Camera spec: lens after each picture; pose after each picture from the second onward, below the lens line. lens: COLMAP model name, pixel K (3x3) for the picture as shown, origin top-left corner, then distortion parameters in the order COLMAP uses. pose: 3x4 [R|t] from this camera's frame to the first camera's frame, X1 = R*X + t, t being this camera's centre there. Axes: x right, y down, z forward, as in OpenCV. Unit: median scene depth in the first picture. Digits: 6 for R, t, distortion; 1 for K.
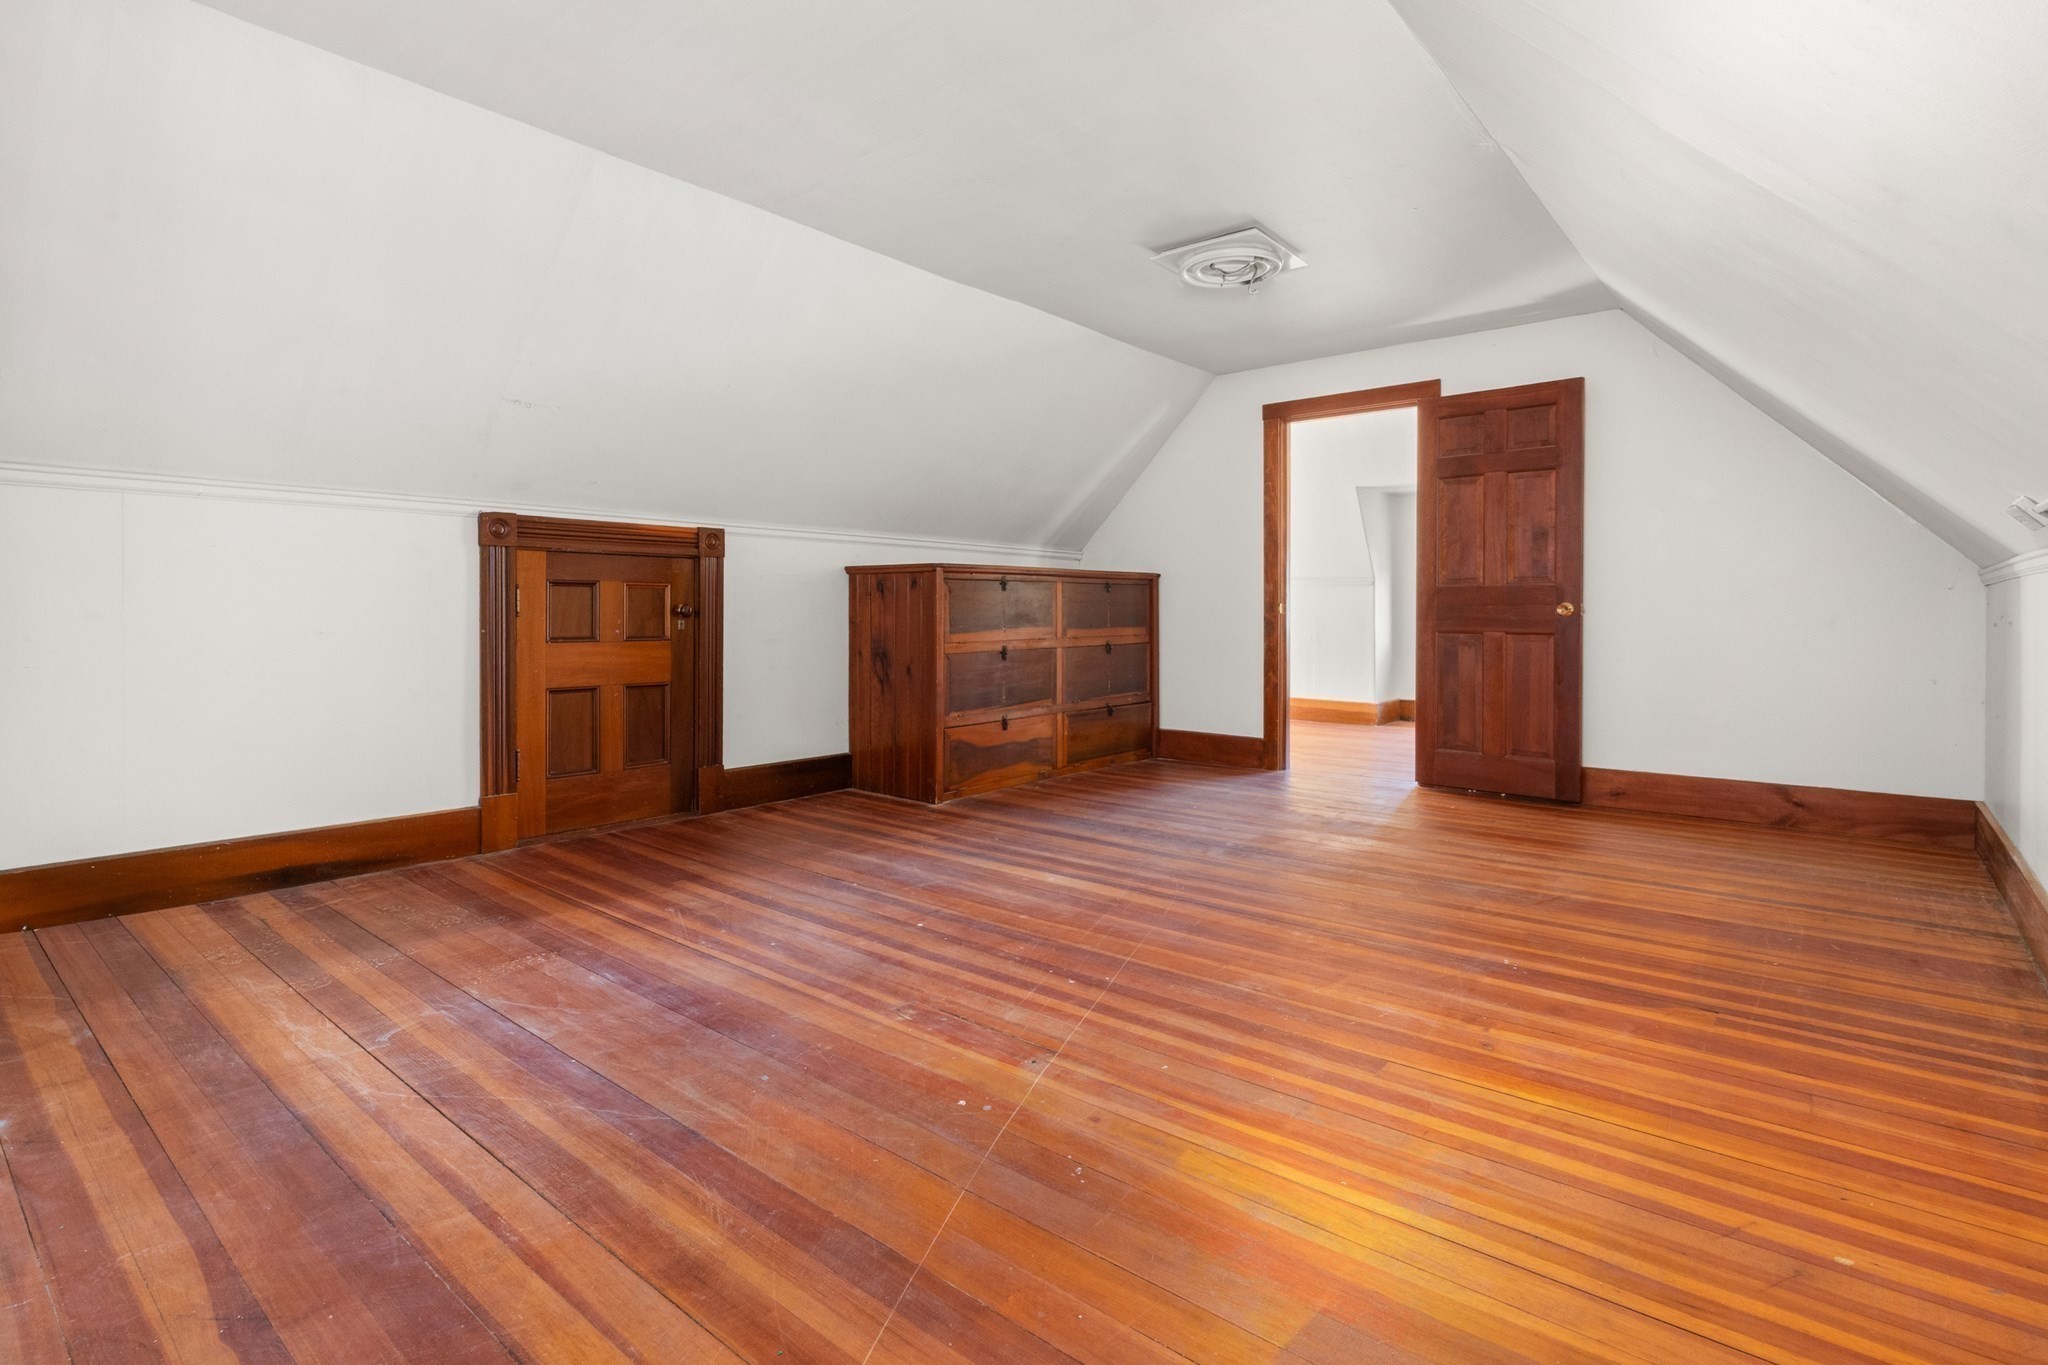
lens RADIAL K [[999.0, 0, 1025.5], [0, 999.0, 615.9], [0, 0, 1]] dist [0.001066, 0.000427]
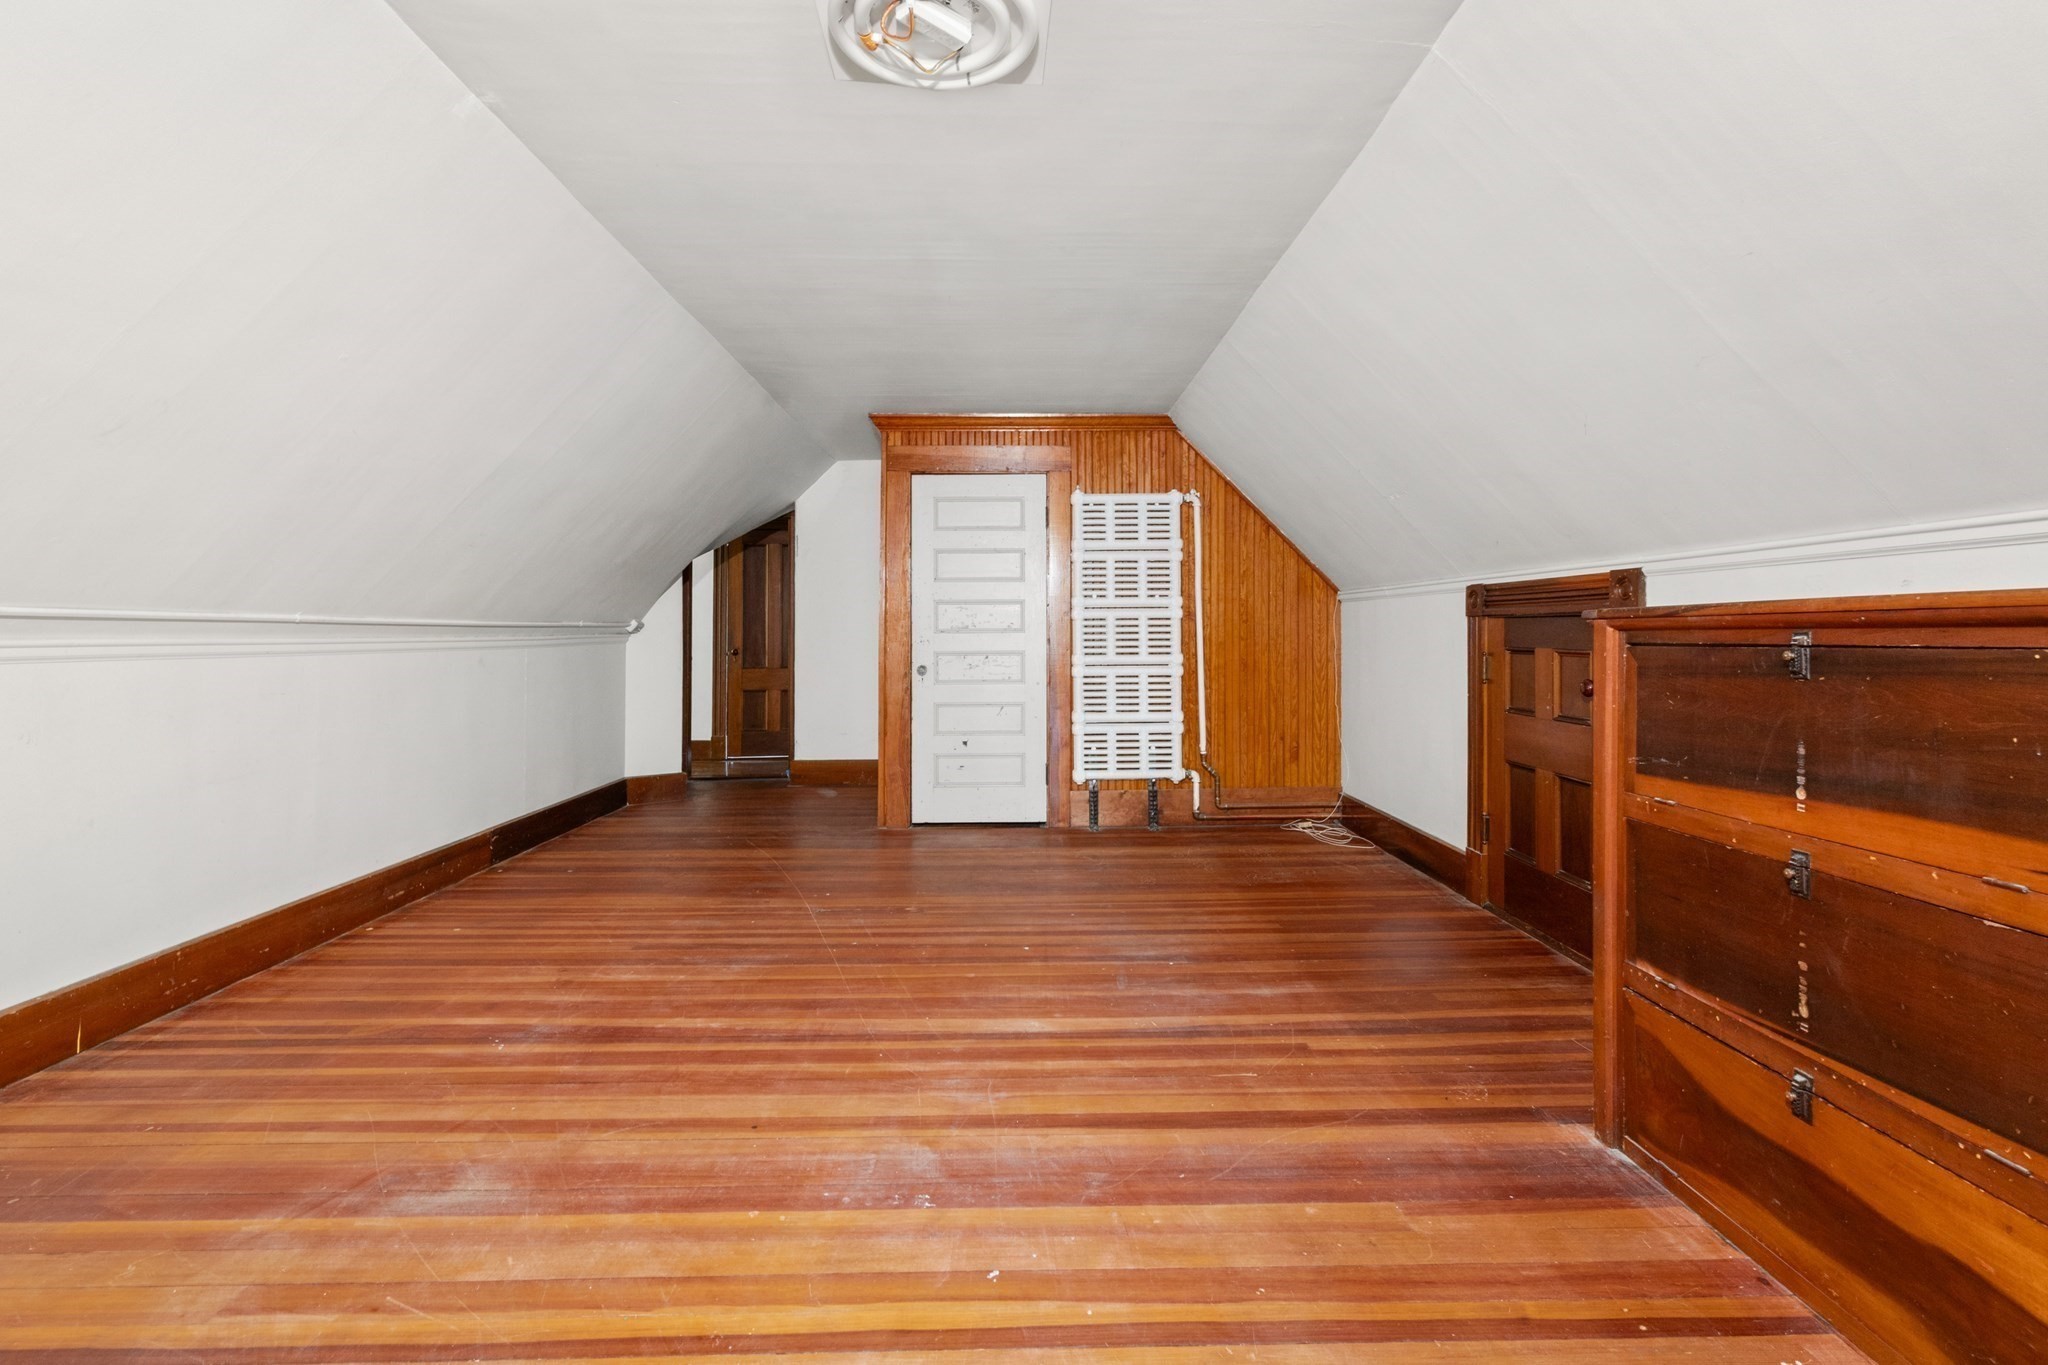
lens RADIAL K [[929.1, 0, 1027.5], [0, 929.1, 644.7], [0, 0, 1]] dist [0.000724, 0.000031]
pose [[-0.753056, 0.007567, -0.657913, 0.734834], [-0.001306, 0.999915, 0.012995, -0.079182], [0.657956, 0.010646, -0.752982, 2.175445]]
